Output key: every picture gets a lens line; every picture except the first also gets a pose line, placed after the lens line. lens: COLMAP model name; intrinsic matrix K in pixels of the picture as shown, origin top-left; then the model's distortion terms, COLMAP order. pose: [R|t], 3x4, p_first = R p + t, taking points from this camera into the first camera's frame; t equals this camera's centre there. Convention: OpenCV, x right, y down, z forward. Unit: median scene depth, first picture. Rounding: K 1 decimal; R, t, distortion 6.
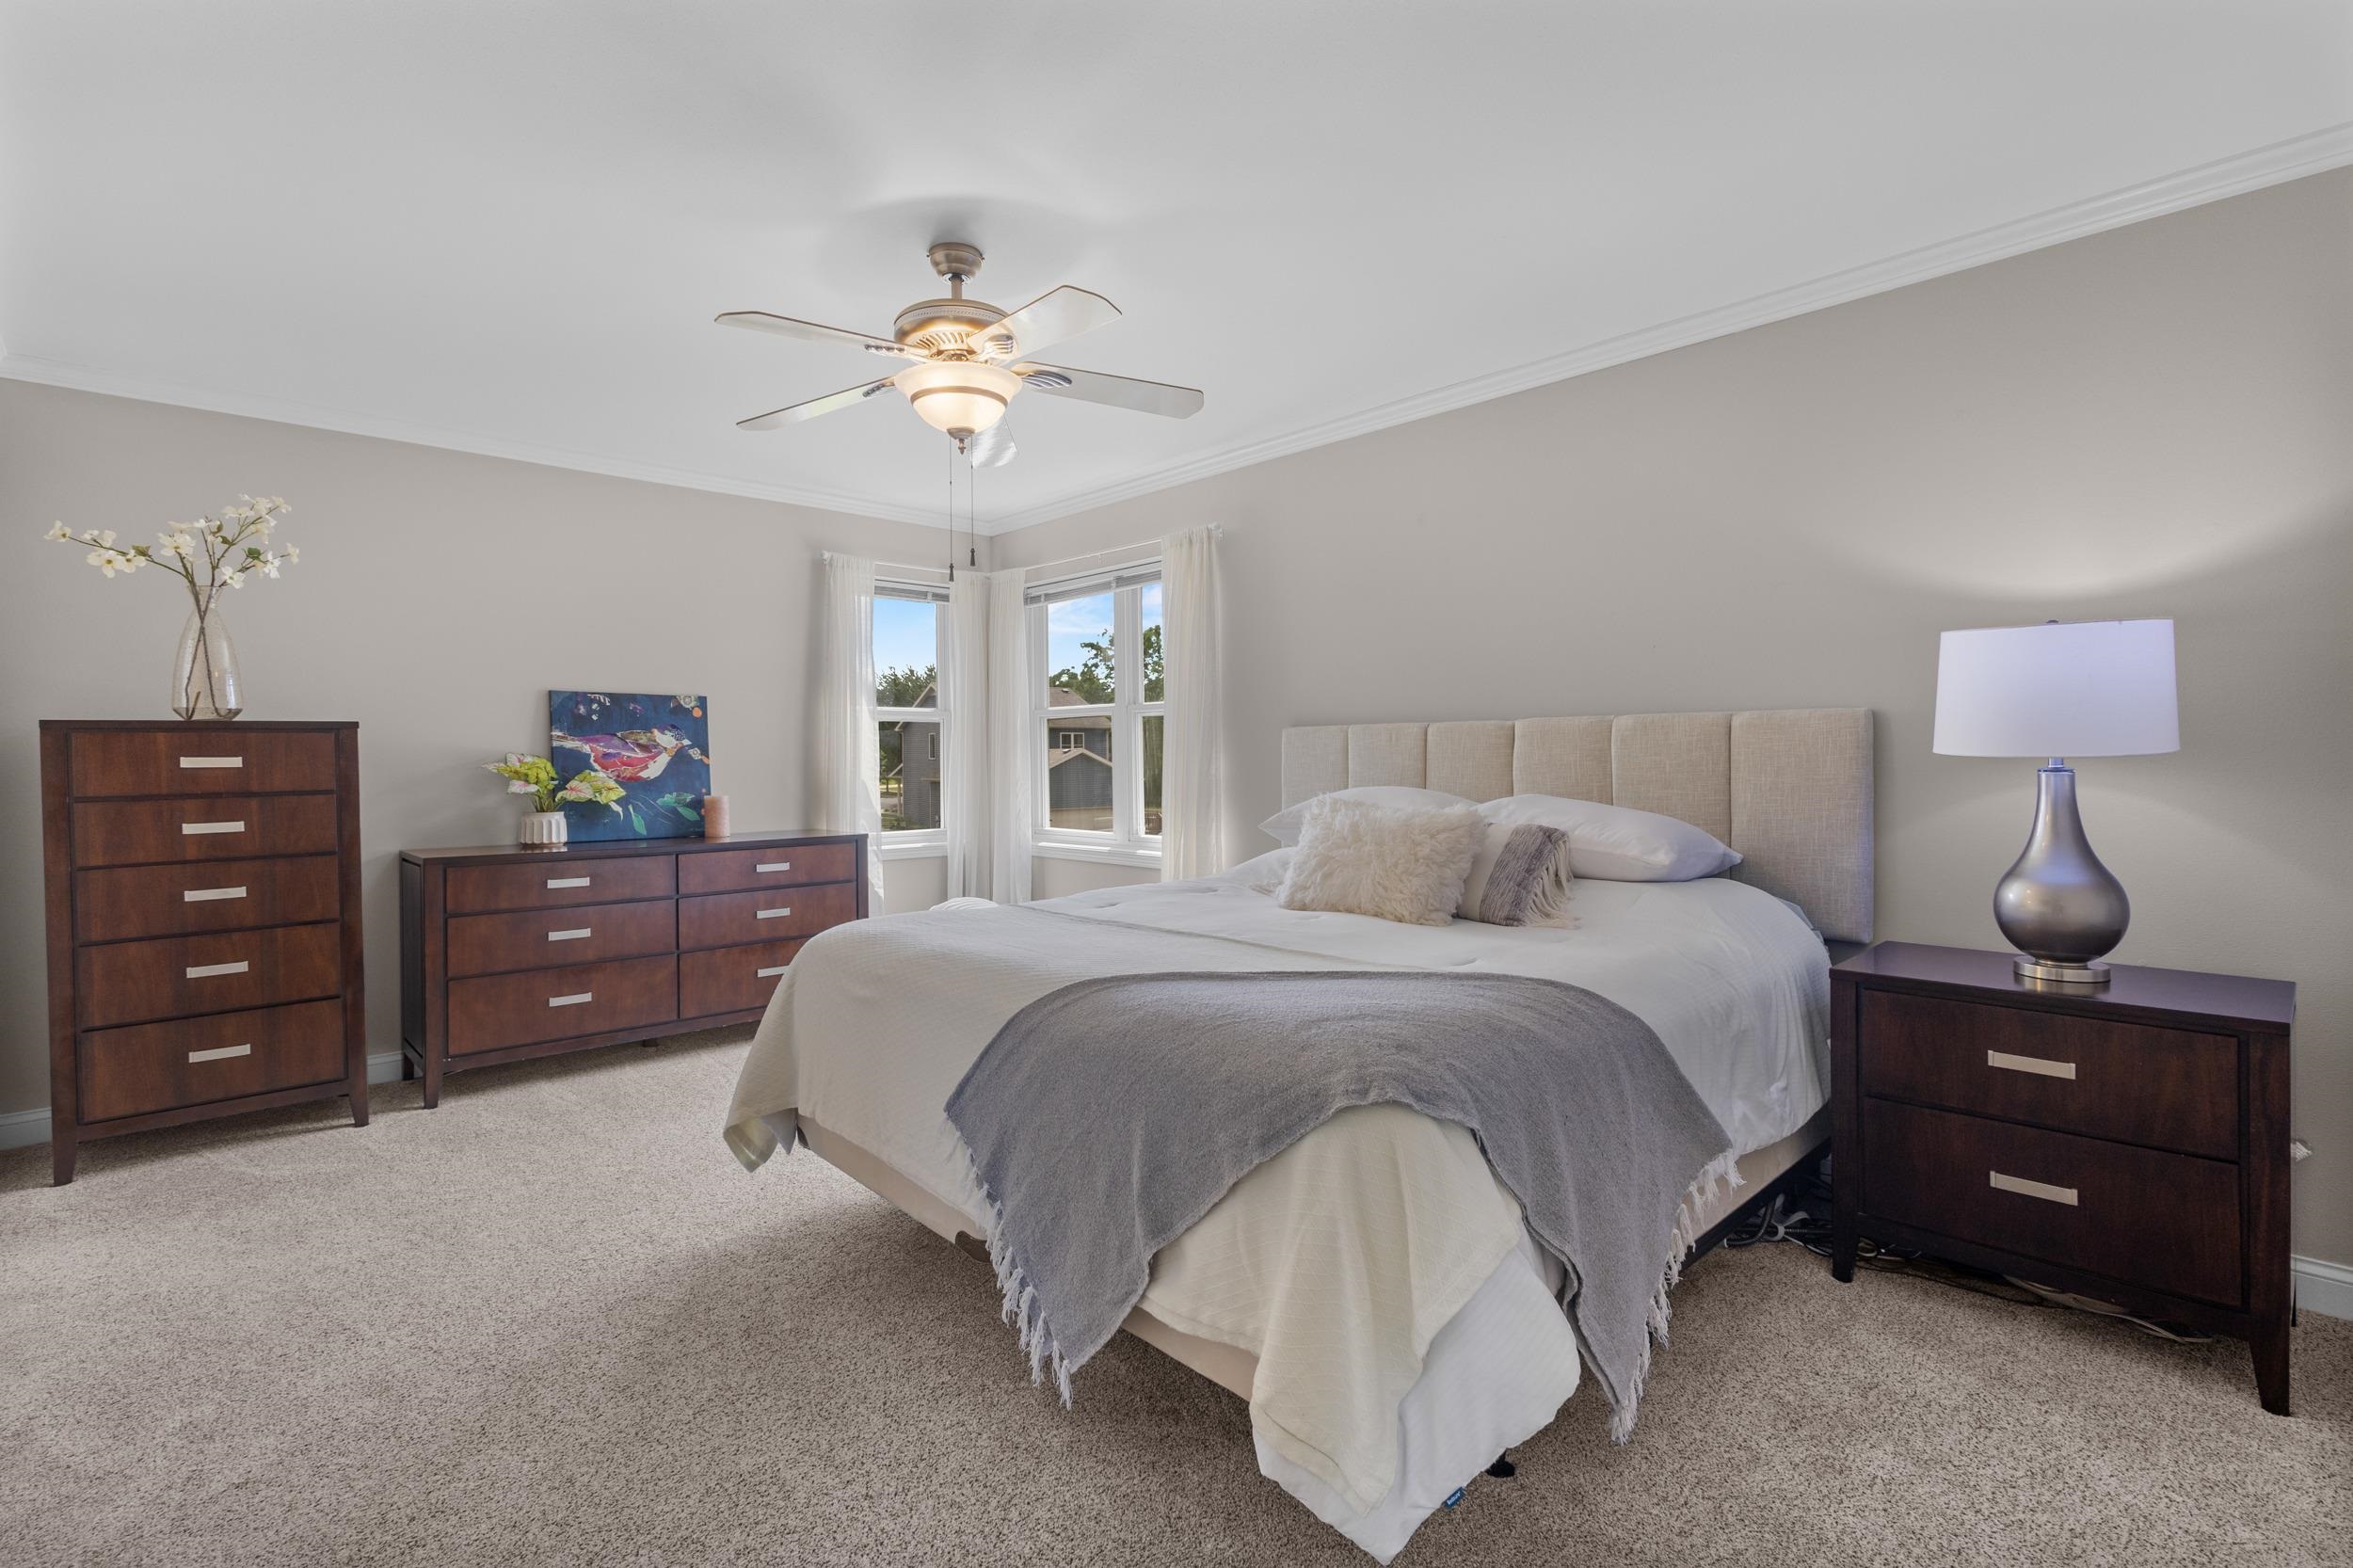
lens RADIAL K [[1073.6, 0, 1175.9], [0, 1073.6, 770.9], [0, 0, 1]] dist [0.014549, -0.005638]
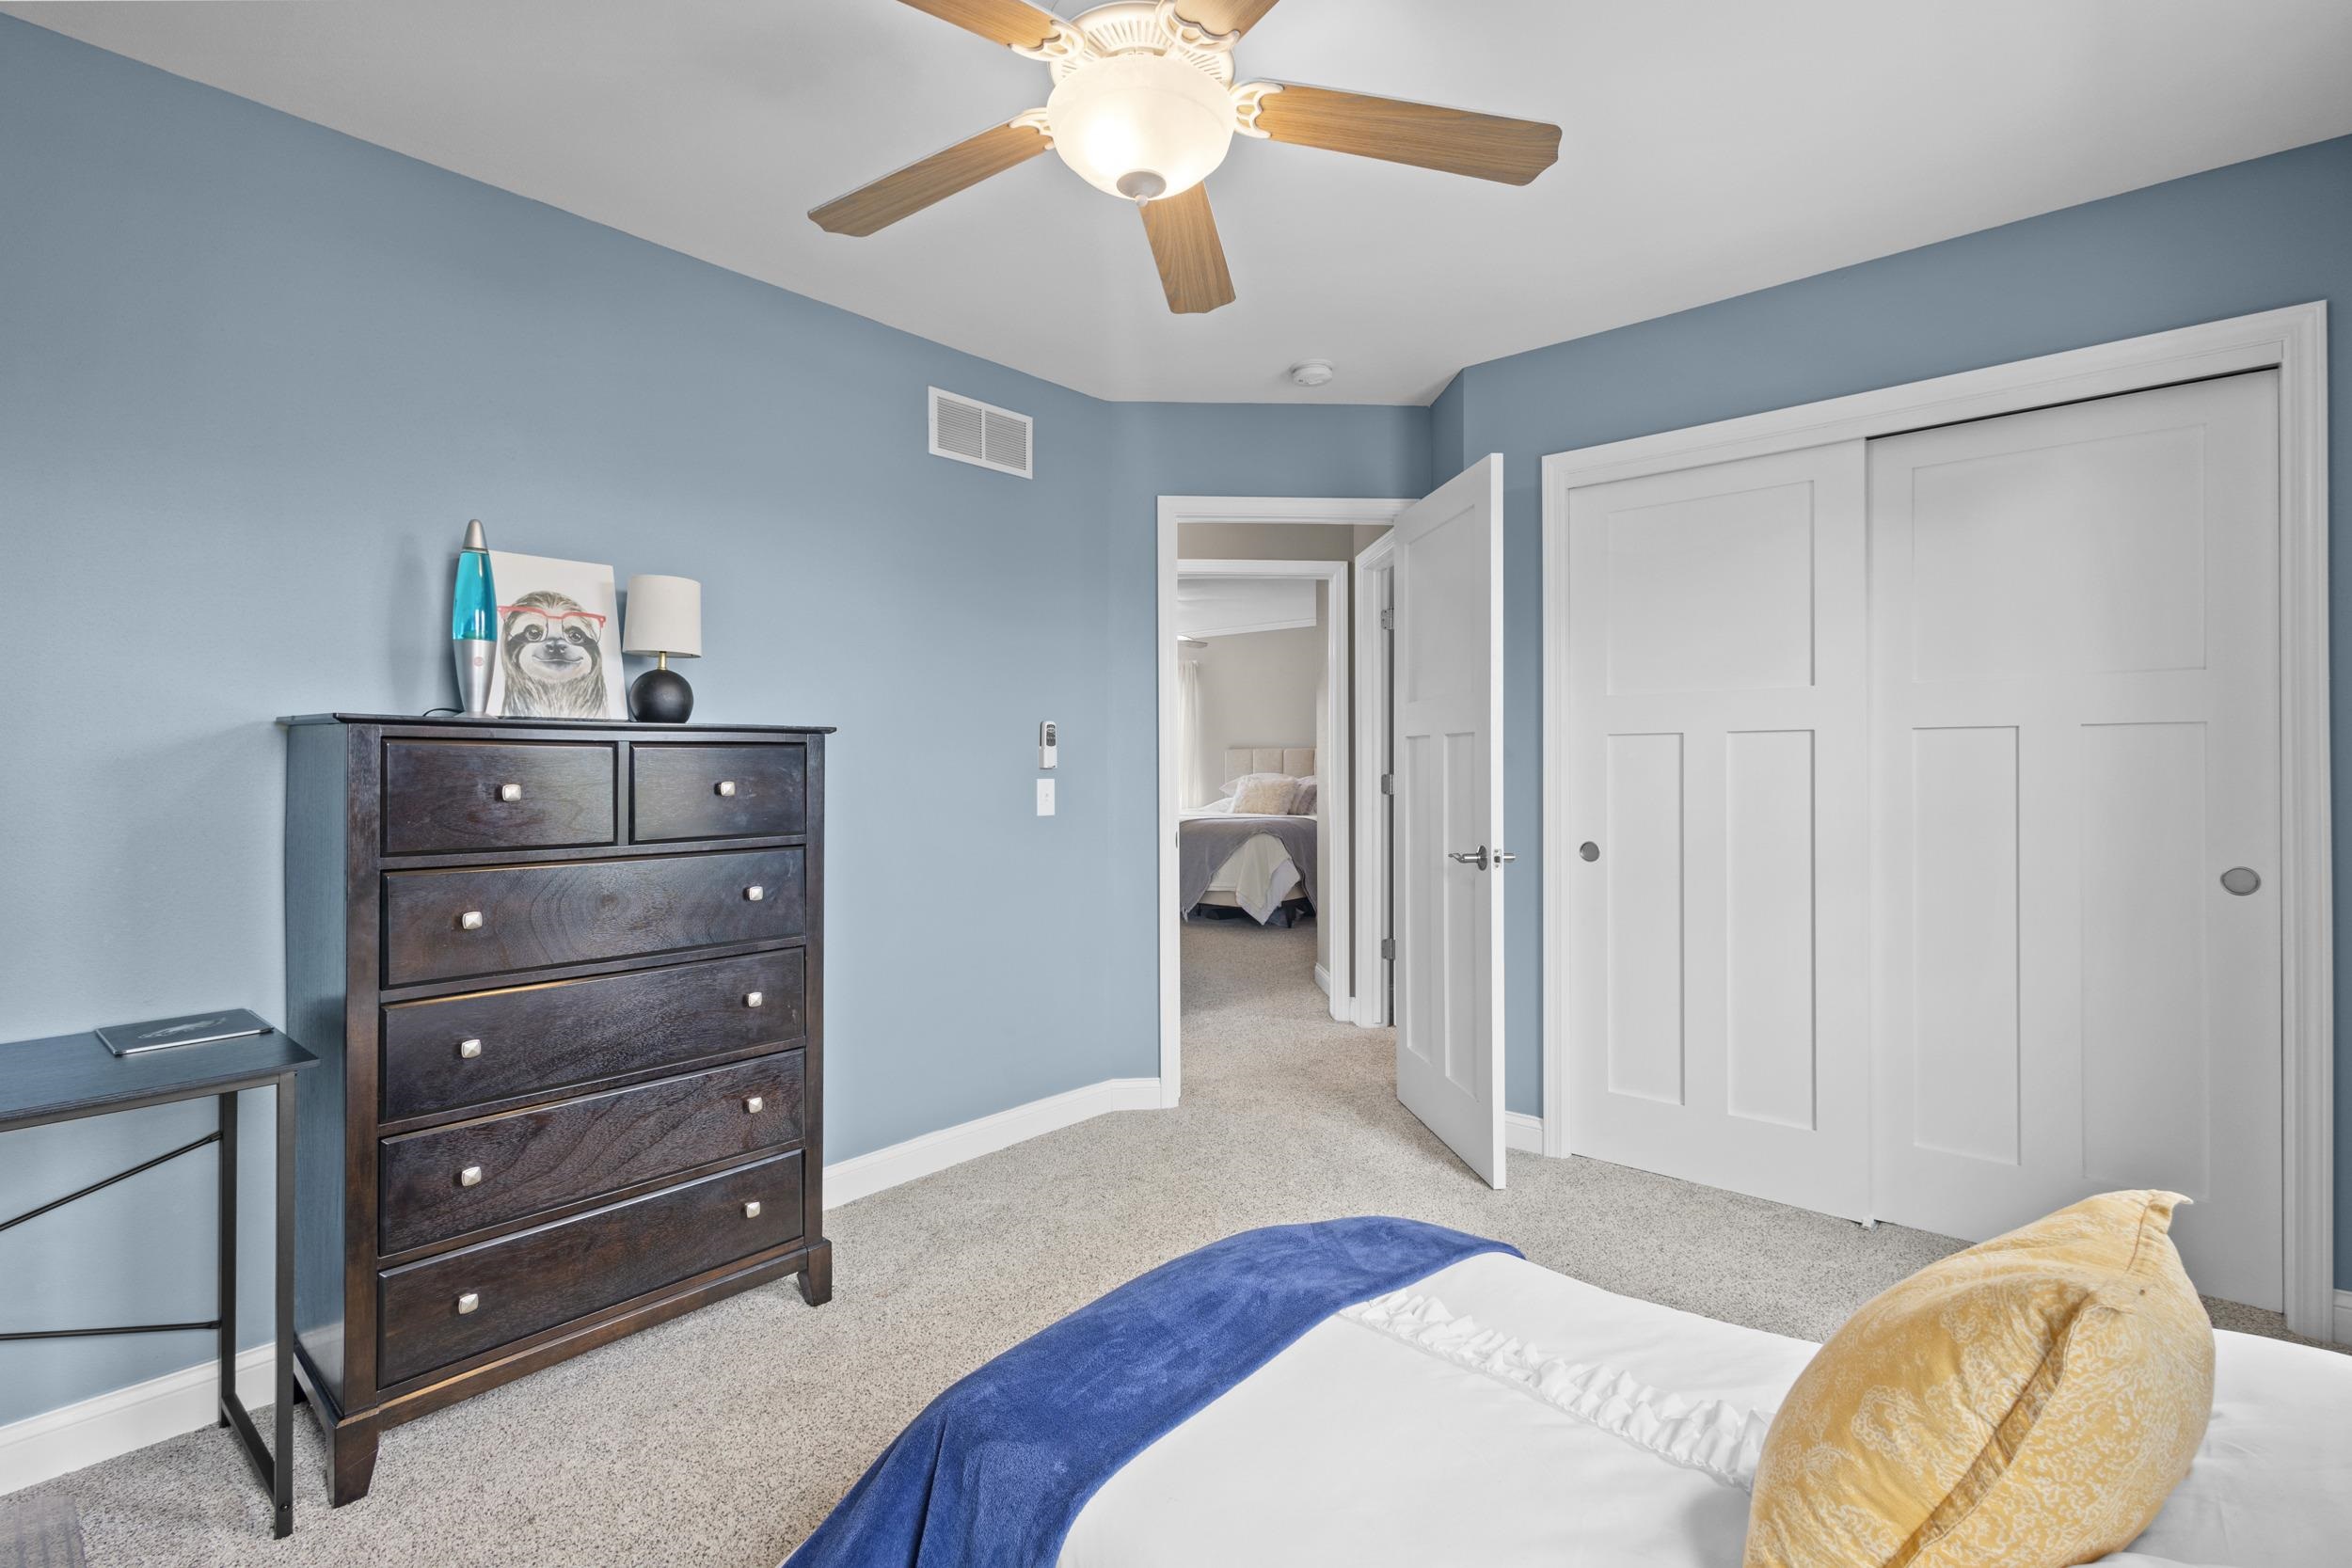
lens RADIAL K [[1073.1, 0, 1175.4], [0, 1073.1, 770.9], [0, 0, 1]] dist [0.014549, -0.005638]
pose [[0.995788, -0.003906, 0.091607, -0.318737], [0.003985, 0.999992, -0.000670, 0.013617], [-0.091604, 0.001032, 0.995795, -1.877411]]
